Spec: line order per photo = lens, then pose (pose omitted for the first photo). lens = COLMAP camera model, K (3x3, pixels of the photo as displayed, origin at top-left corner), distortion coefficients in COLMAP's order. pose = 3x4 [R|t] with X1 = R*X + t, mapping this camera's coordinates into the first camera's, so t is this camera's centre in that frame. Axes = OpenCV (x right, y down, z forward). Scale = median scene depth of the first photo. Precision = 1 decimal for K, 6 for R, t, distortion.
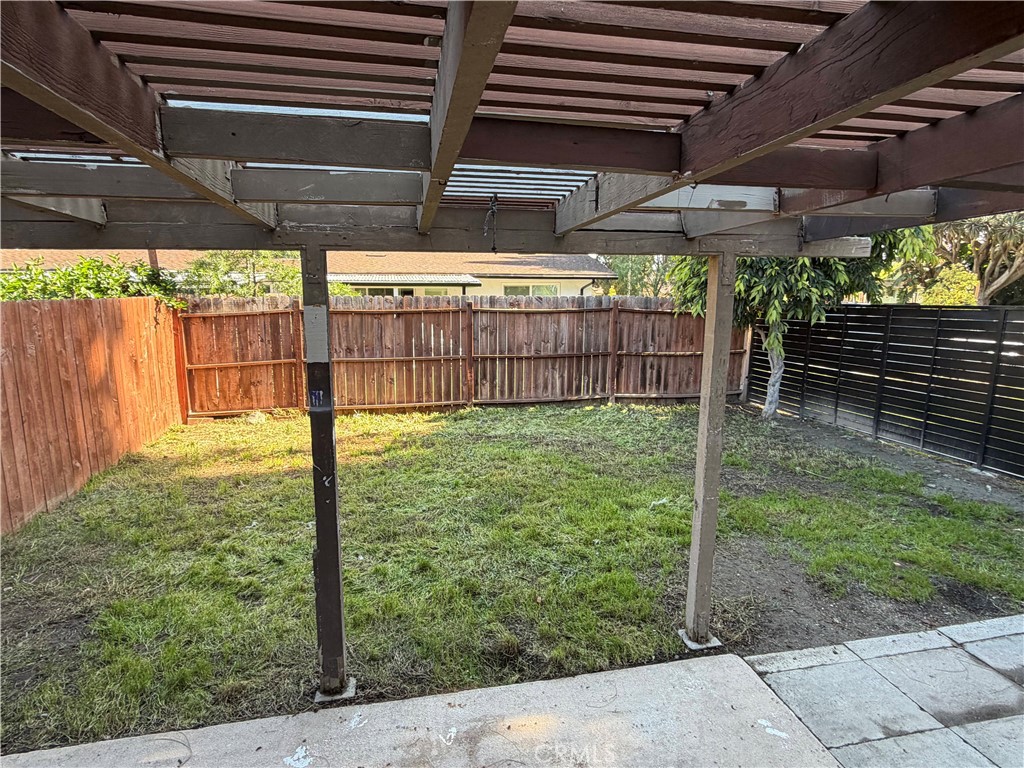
lens RADIAL K [[545.7, 0, 509.3], [0, 545.7, 385.0], [0, 0, 1]] dist [0.001486, -0.000082]
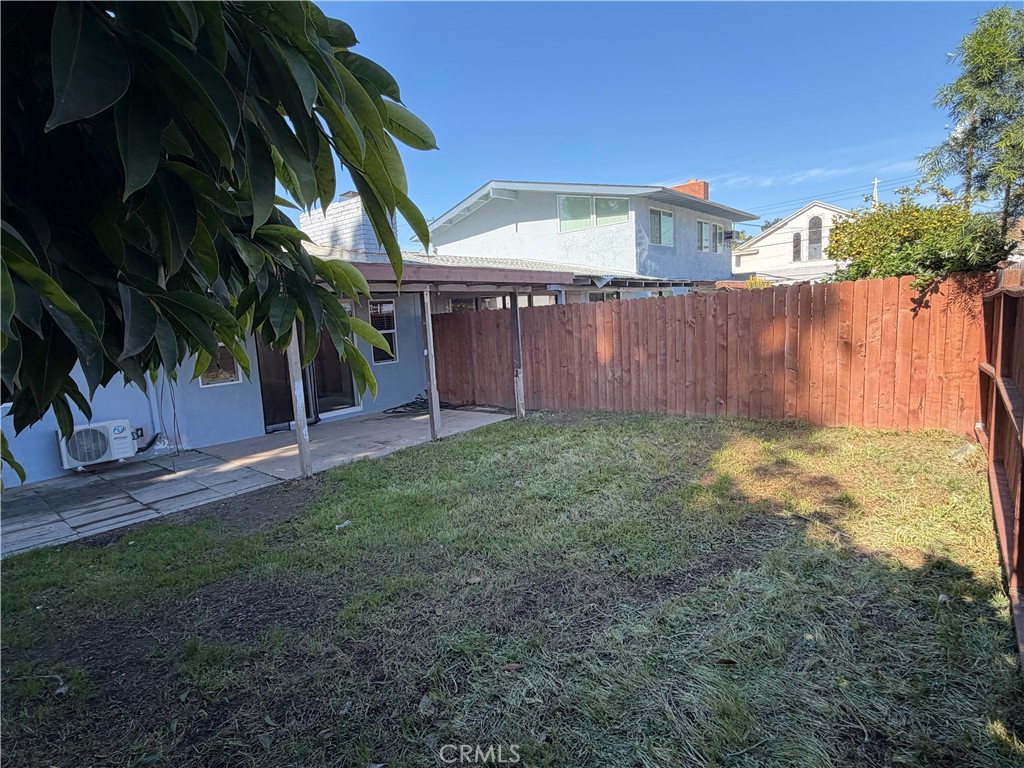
lens RADIAL K [[545.7, 0, 498.9], [0, 545.7, 381.2], [0, 0, 1]] dist [0.001486, -0.000082]
pose [[-0.793641, 0.115867, -0.597251, 0.352065], [-0.043968, 0.968206, 0.246259, -0.152241], [0.606796, 0.221701, -0.763314, 1.074203]]
